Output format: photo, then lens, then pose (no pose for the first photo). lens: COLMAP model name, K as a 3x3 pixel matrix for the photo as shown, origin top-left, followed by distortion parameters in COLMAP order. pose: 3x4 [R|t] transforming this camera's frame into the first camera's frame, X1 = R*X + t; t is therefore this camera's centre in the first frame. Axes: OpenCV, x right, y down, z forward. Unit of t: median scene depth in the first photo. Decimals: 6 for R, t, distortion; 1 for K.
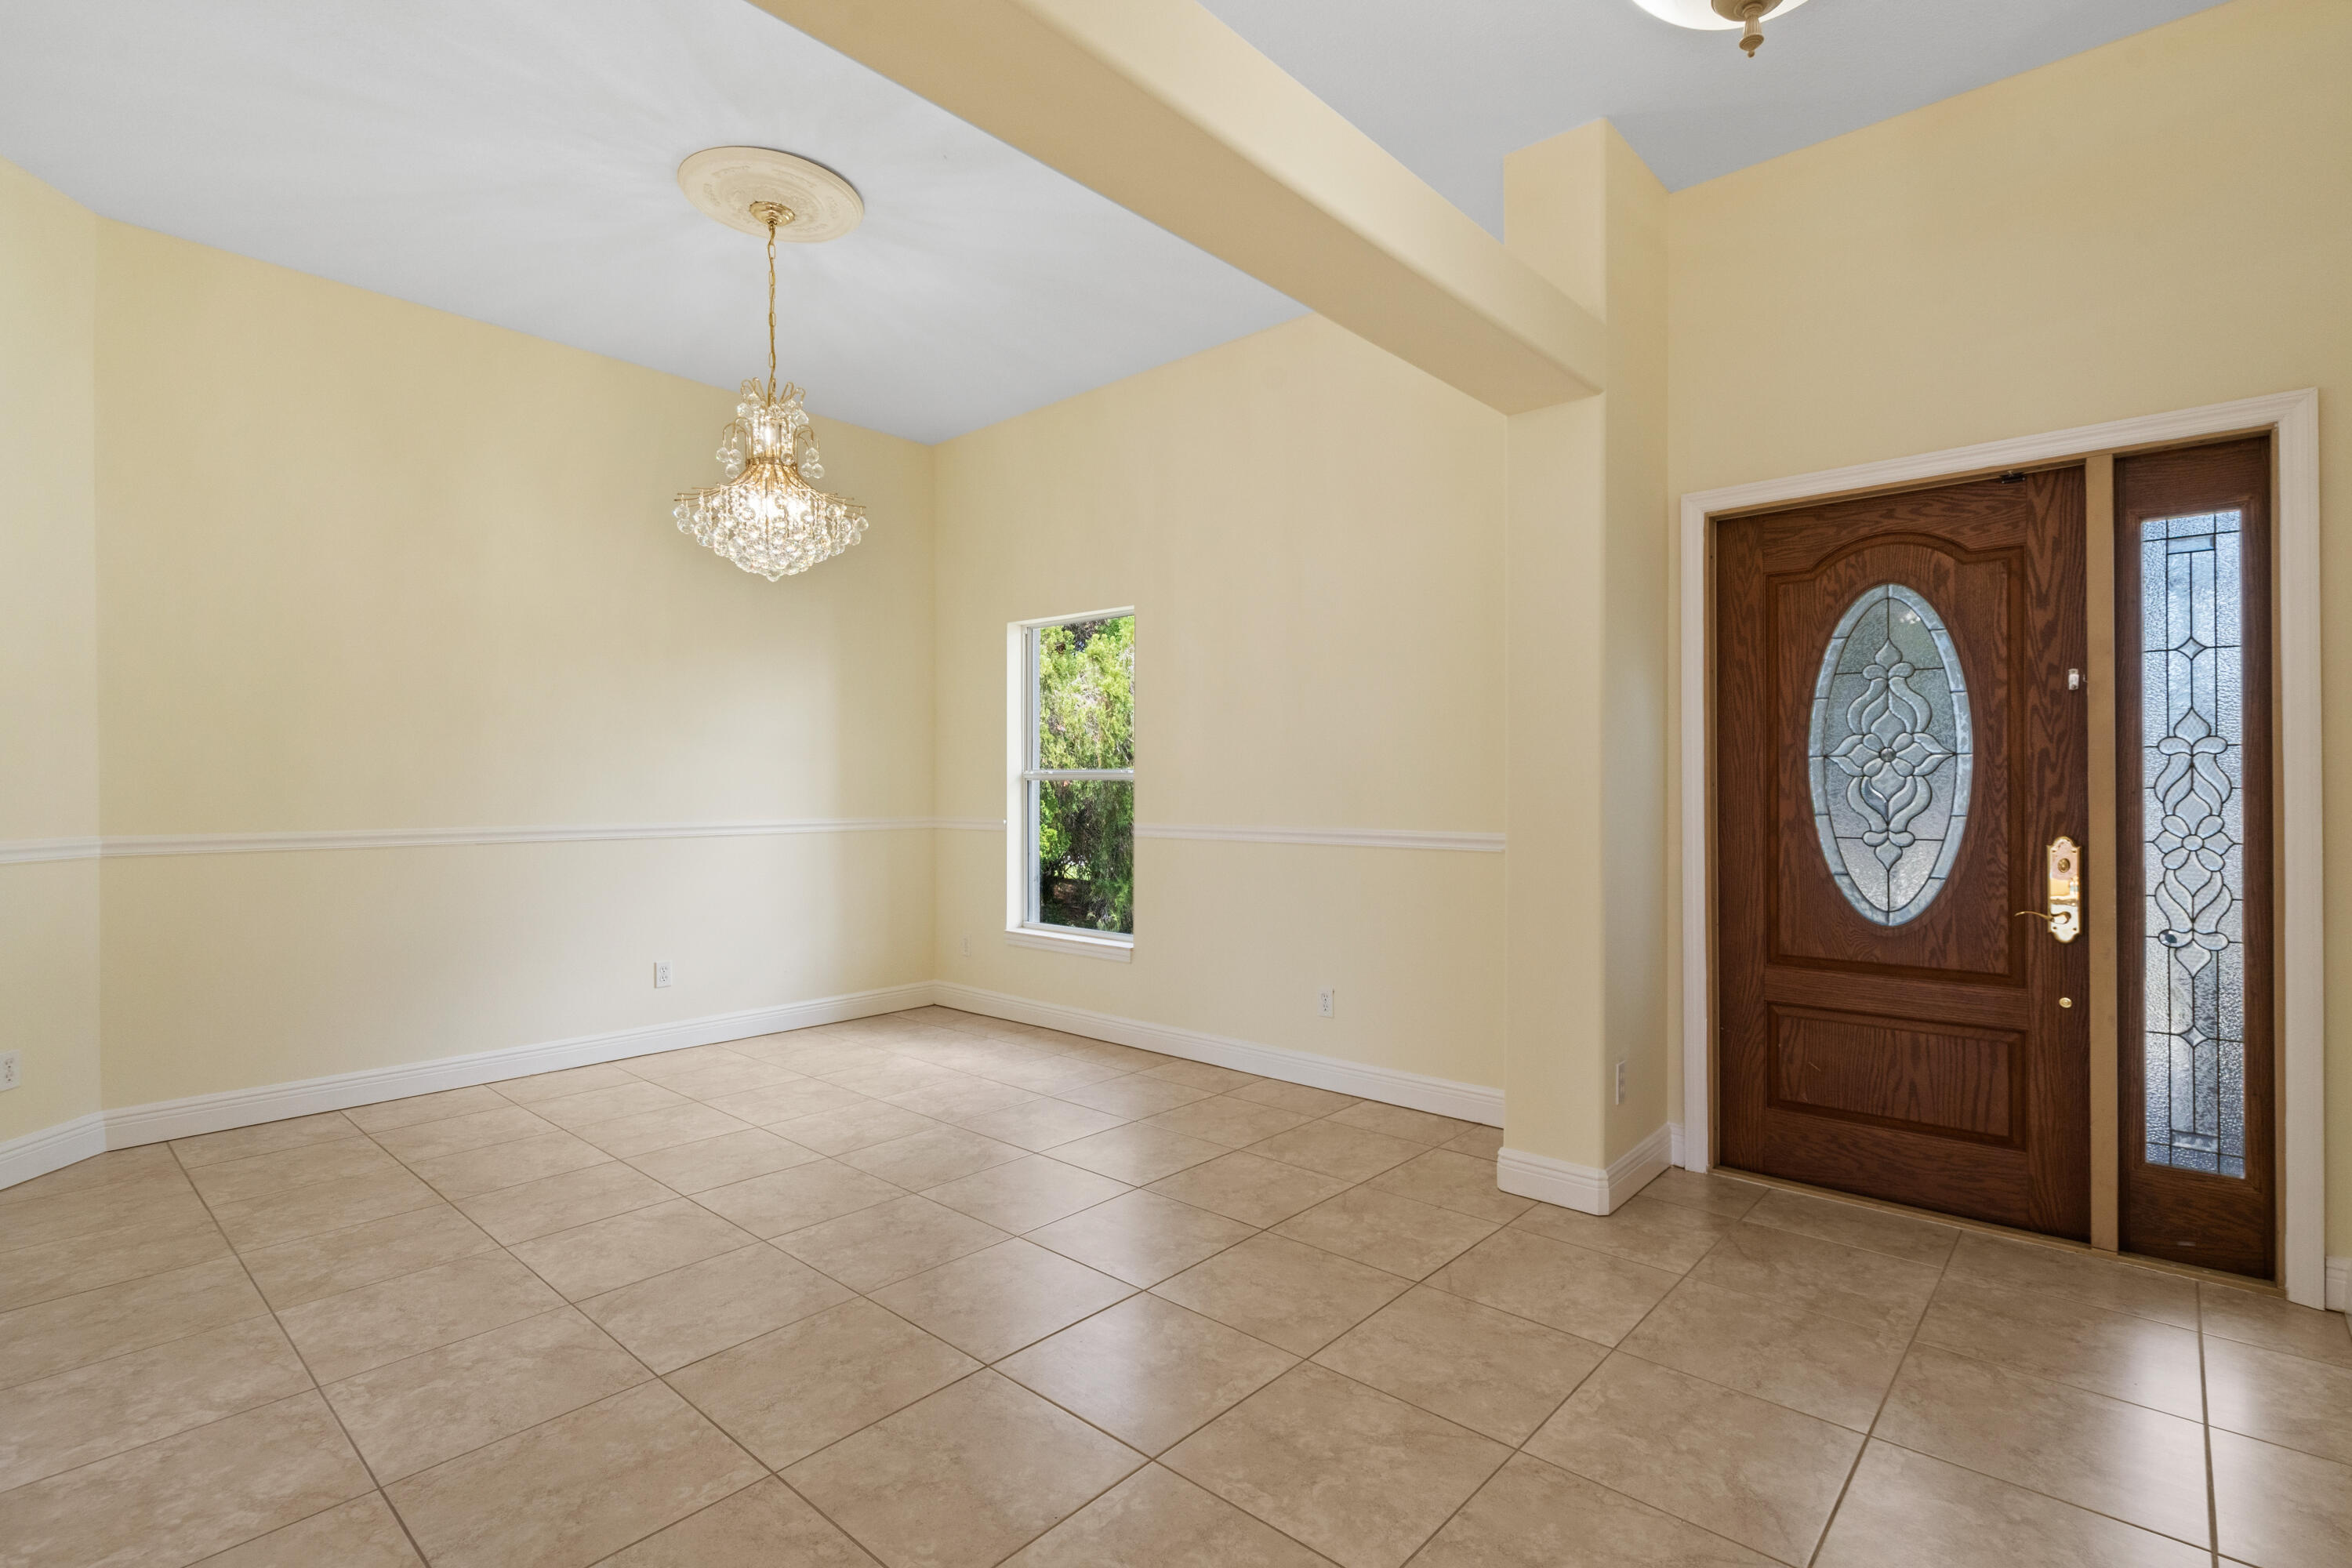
lens RADIAL K [[1086.8, 0, 1186.1], [0, 1086.8, 776.8], [0, 0, 1]] dist [0.002260, 0.000996]
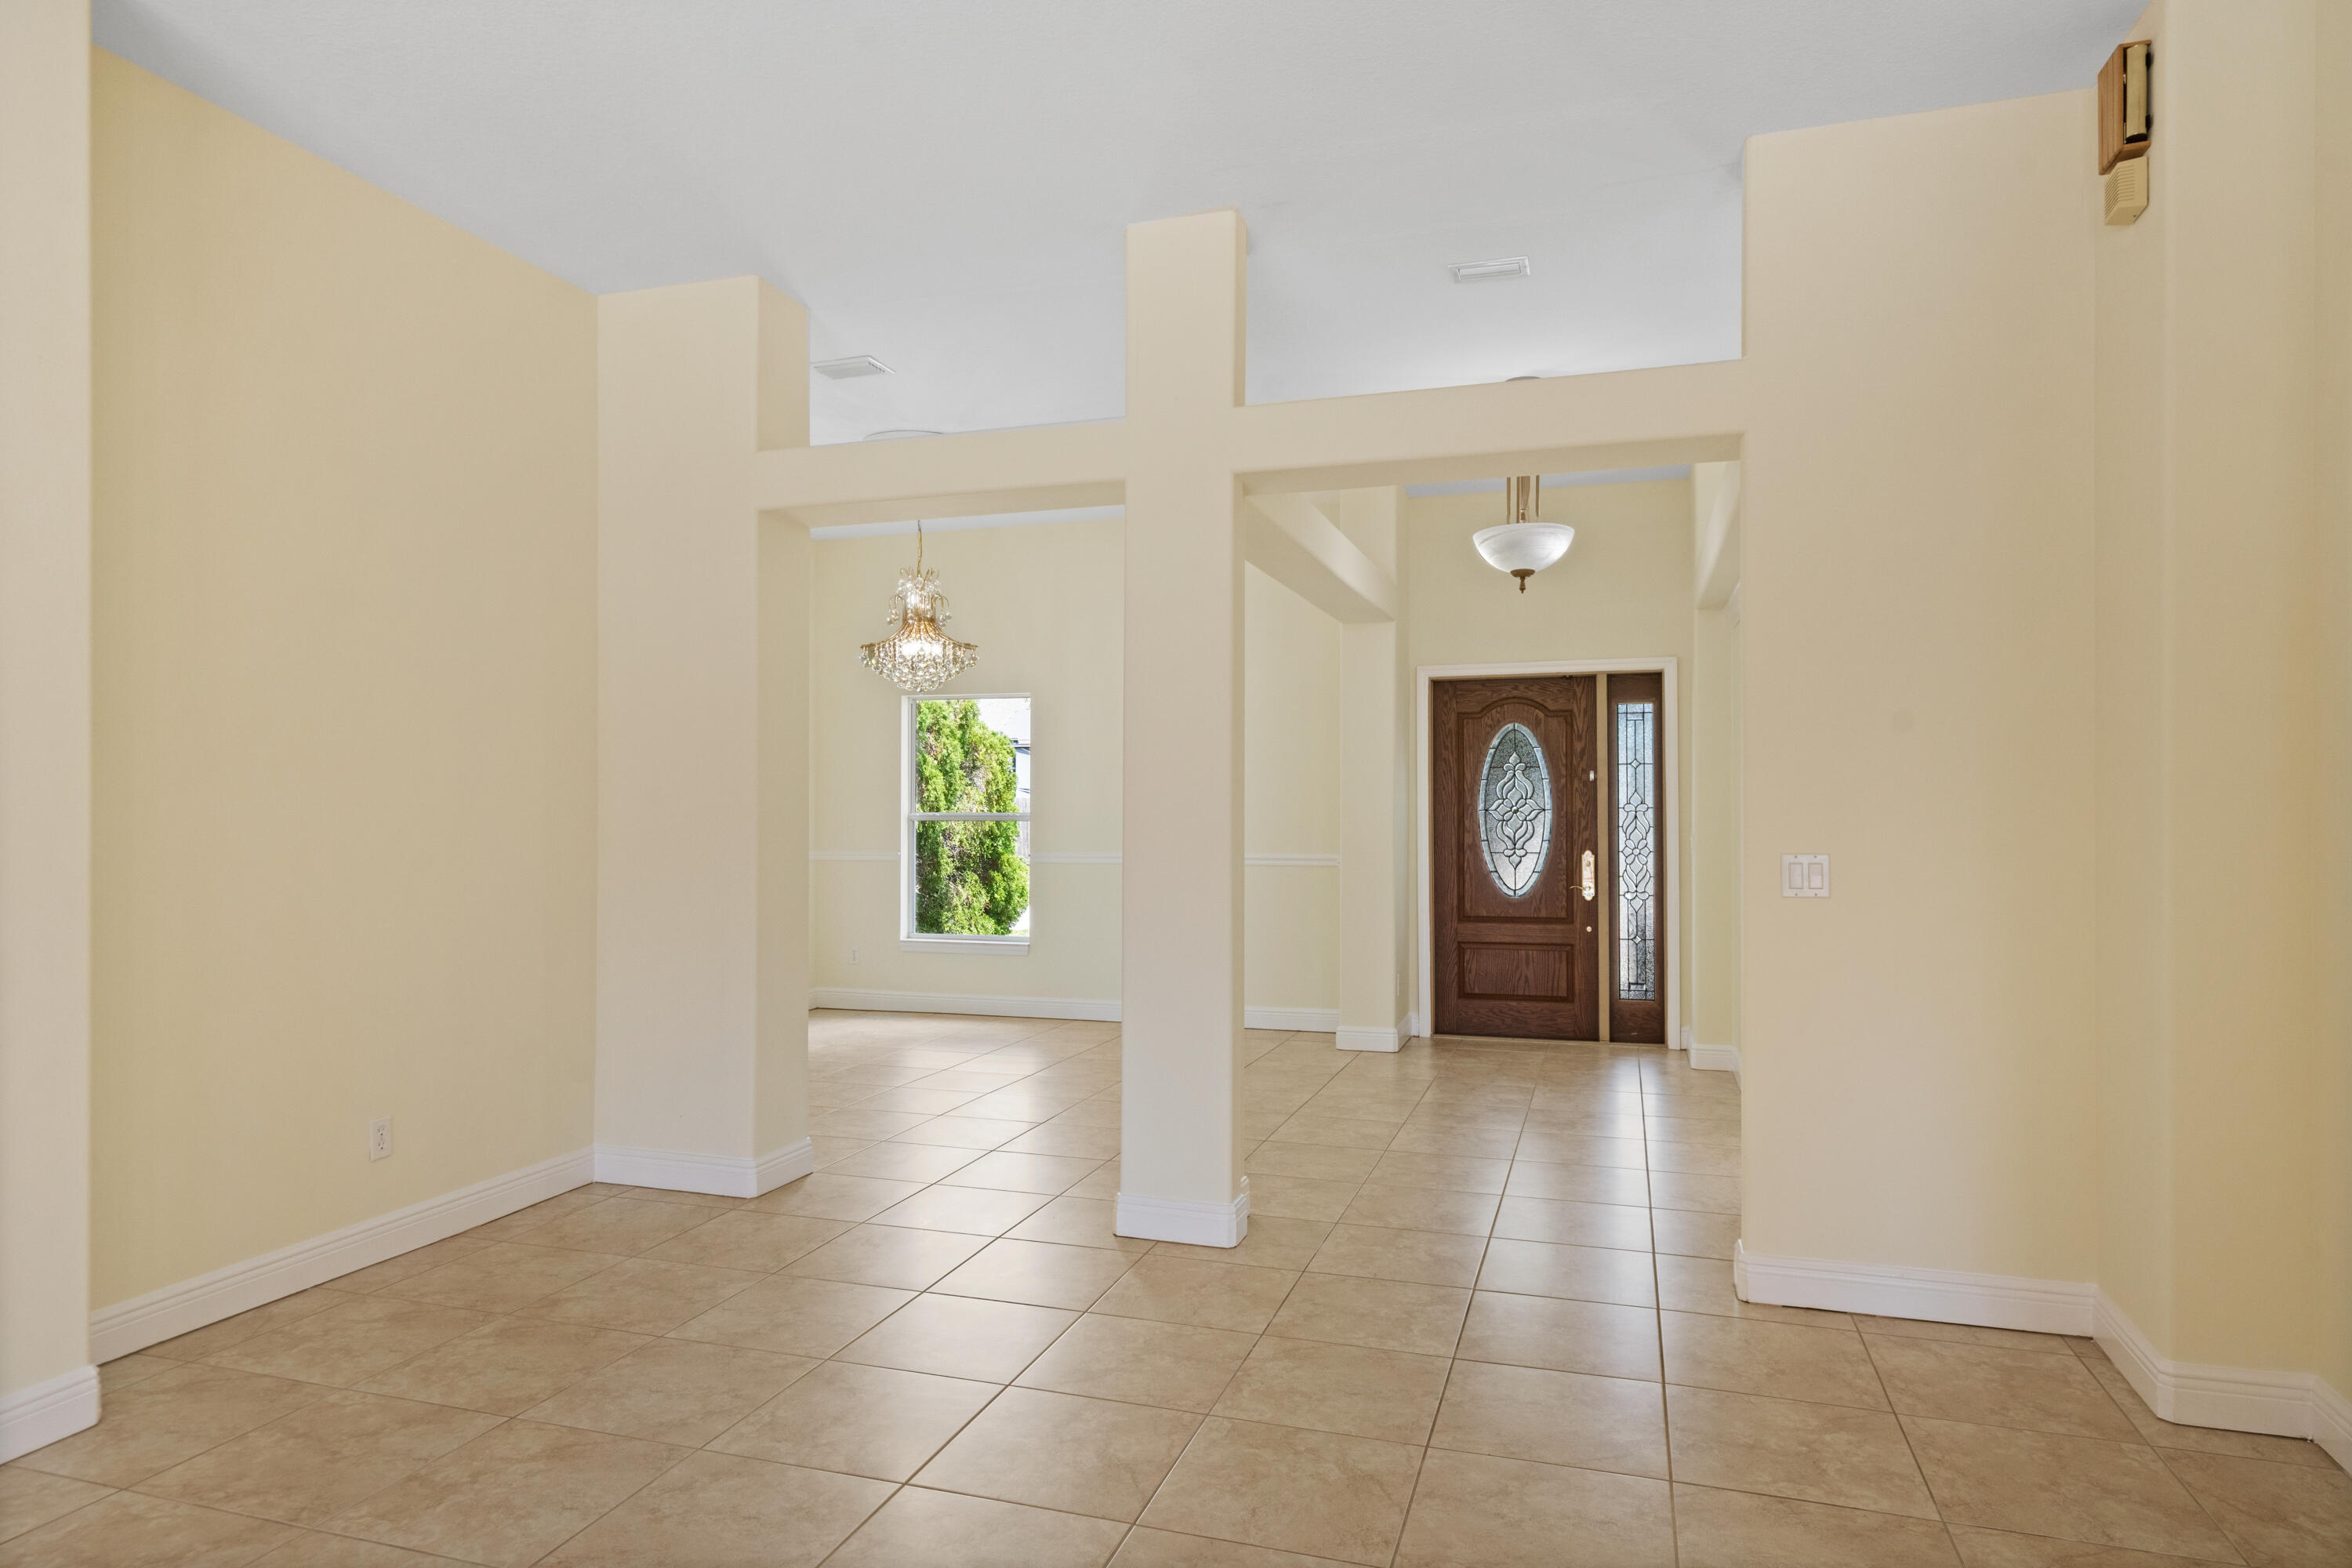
lens RADIAL K [[1368.5, 0, 1168.3], [0, 1368.5, 797.1], [0, 0, 1]] dist [0.042663, -0.001050]
pose [[0.927387, 0.011895, 0.373915, -0.908985], [-0.004493, 0.999776, -0.020661, 0.010975], [-0.374077, 0.017480, 0.927233, -1.121406]]
